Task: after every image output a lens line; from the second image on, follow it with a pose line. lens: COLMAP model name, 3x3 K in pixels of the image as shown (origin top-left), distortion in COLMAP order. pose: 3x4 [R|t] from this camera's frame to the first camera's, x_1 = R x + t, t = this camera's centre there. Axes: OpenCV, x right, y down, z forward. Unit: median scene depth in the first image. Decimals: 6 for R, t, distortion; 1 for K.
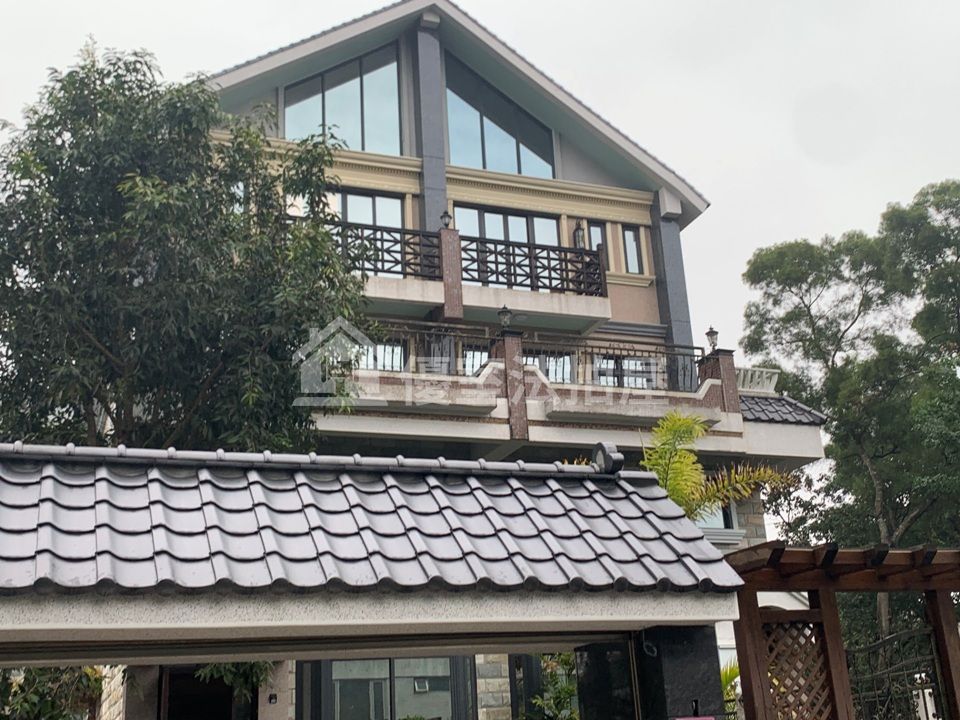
lens RADIAL K [[1158.5, 0, 493.2], [0, 1158.5, 332.4], [0, 0, 1]] dist [0.087339, 0.000000]
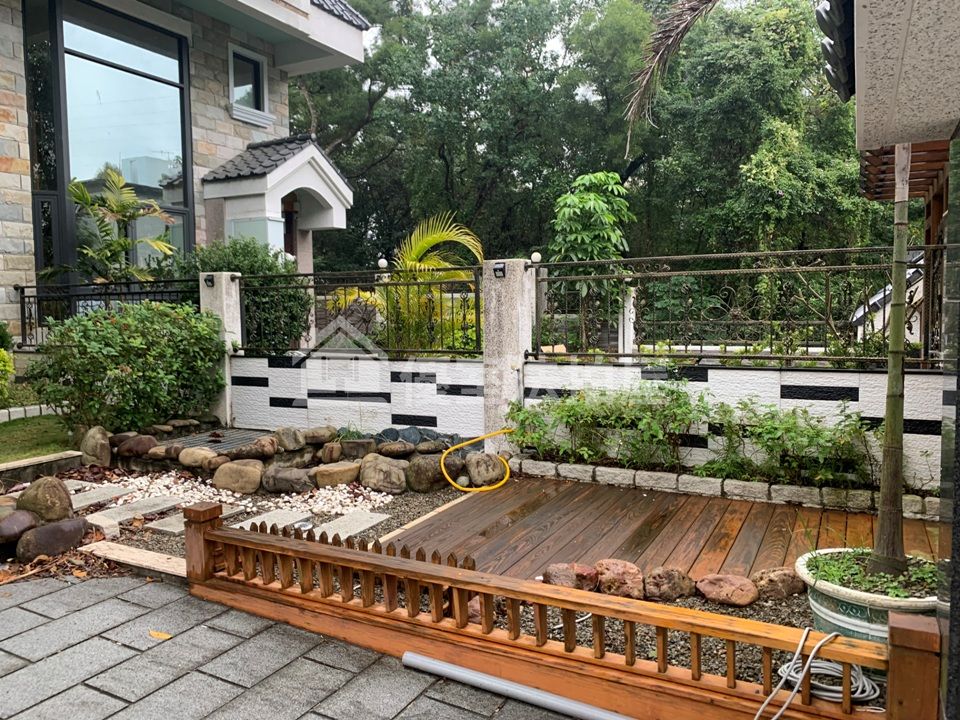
lens RADIAL K [[740.2, 0, 476.9], [0, 740.2, 359.8], [0, 0, 1]] dist [0.030966, -0.045070]
pose [[0.750981, -0.002764, 0.660318, -0.082699], [-0.261527, 0.916972, 0.301274, 0.112163], [-0.606326, -0.398942, 0.687906, 0.315216]]
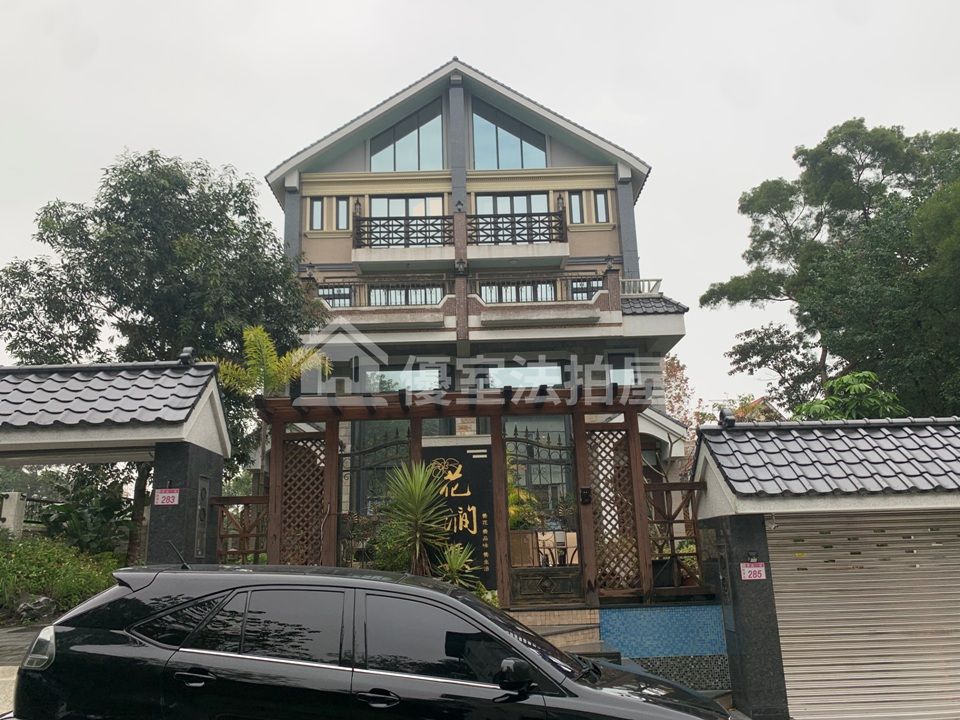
lens RADIAL K [[740.2, 0, 482.0], [0, 740.2, 364.5], [0, 0, 1]] dist [0.030966, -0.045070]
pose [[0.933881, -0.066002, -0.351439, 0.332233], [0.108351, 0.988844, 0.102214, 0.018028], [0.340772, -0.133534, 0.930614, 0.022346]]
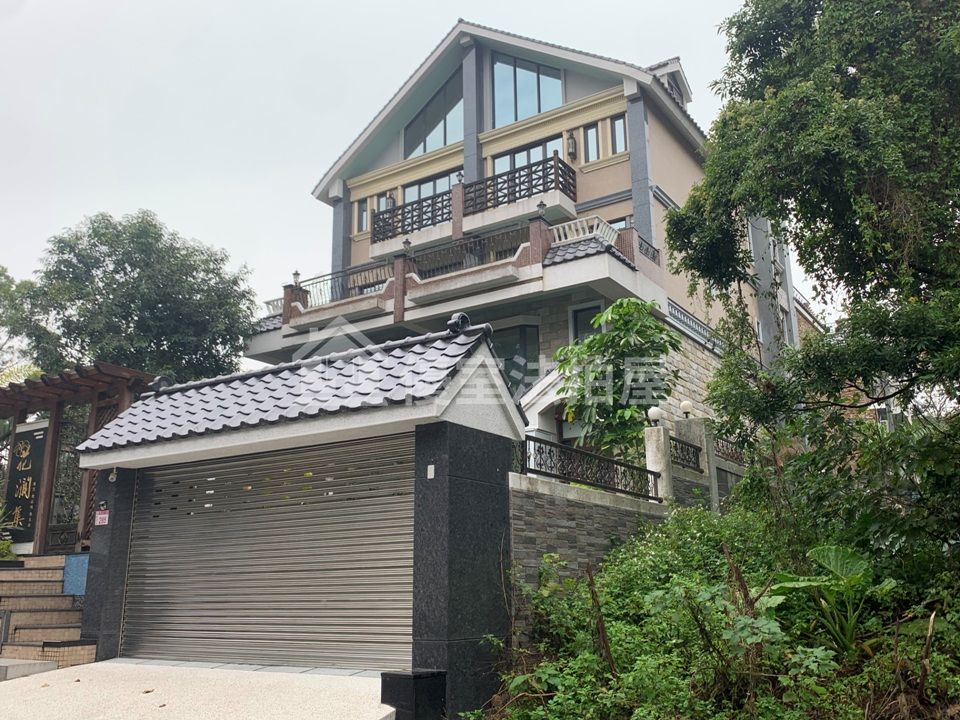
lens RADIAL K [[868.8, 0, 472.1], [0, 868.8, 358.3], [0, 0, 1]] dist [0.034073, -0.047866]
pose [[0.569395, -0.165758, -0.805180, 0.839385], [0.272227, 0.962217, -0.005577, 0.140412], [0.775682, -0.216016, 0.593005, 0.278508]]
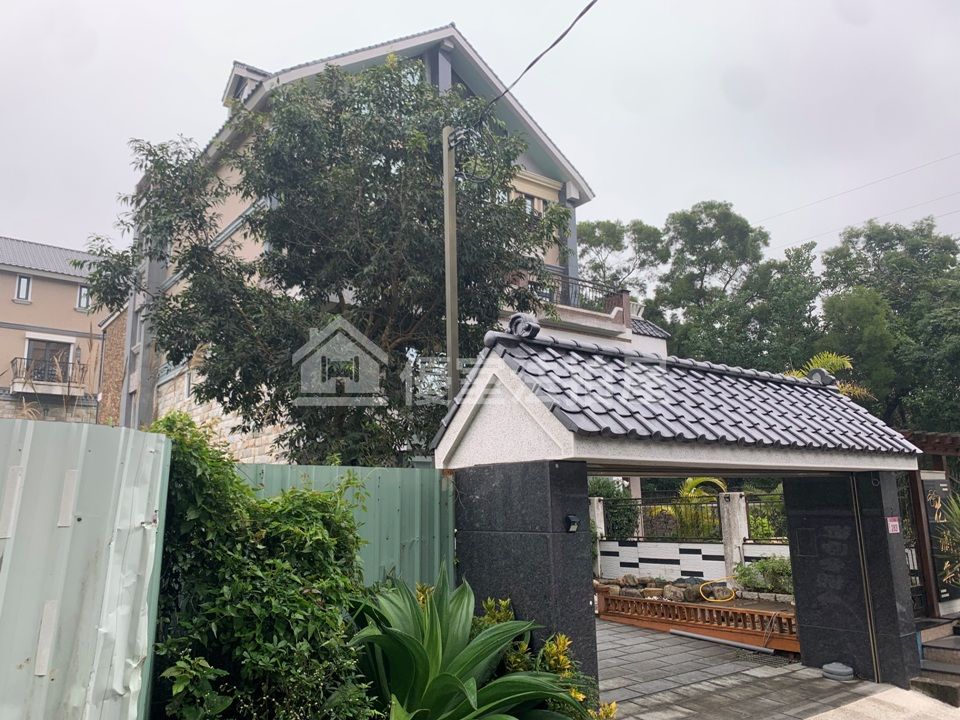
lens RADIAL K [[740.2, 0, 469.0], [0, 740.2, 356.4], [0, 0, 1]] dist [0.030966, -0.045070]
pose [[0.962214, 0.091589, 0.256428, -0.255183], [-0.128056, 0.983301, 0.129307, -0.000595], [-0.240303, -0.157259, 0.957875, 0.009286]]
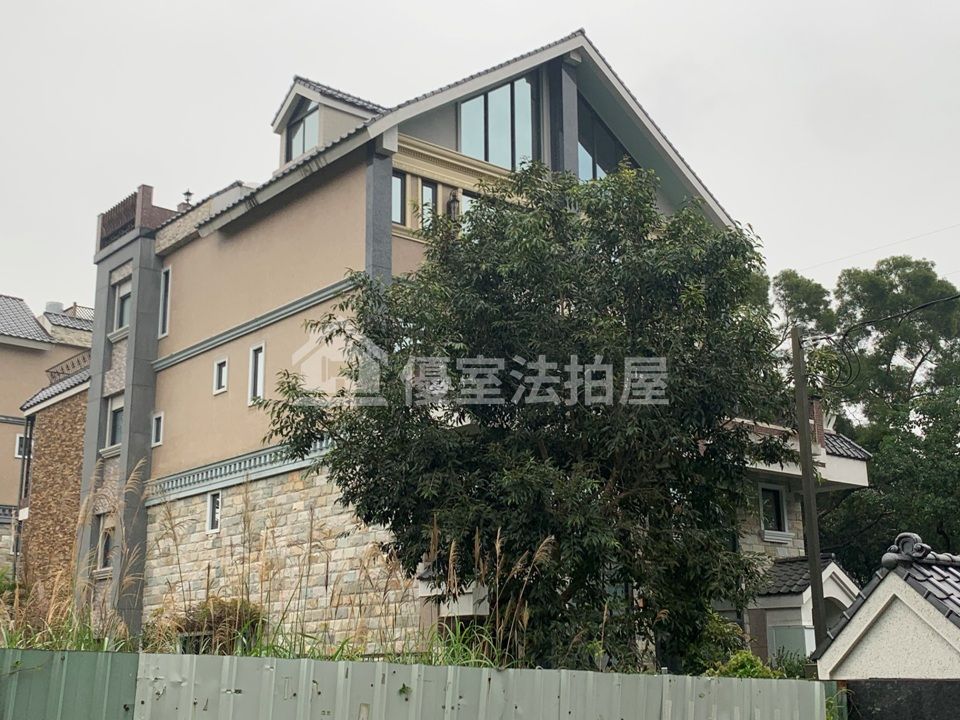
lens RADIAL K [[1187.9, 0, 492.8], [0, 1187.9, 369.6], [0, 0, 1]] dist [0.026506, 0.000000]
pose [[0.949263, 0.121898, 0.289898, -0.457879], [-0.150933, 0.985308, 0.079917, -0.056815], [-0.275897, -0.119617, 0.953715, -0.118579]]
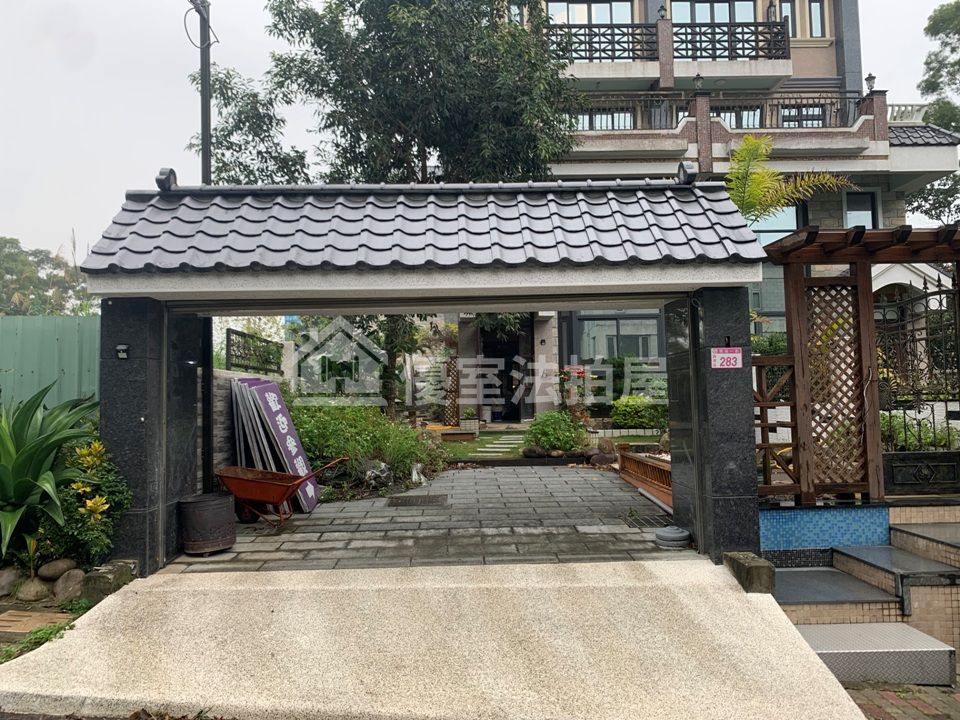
lens RADIAL K [[740.2, 0, 474.2], [0, 740.2, 356.2], [0, 0, 1]] dist [0.030966, -0.045070]
pose [[0.938339, 0.016762, -0.345310, 0.060093], [0.090594, 0.951999, 0.292389, 0.011910], [0.333635, -0.305643, 0.891779, 0.019785]]
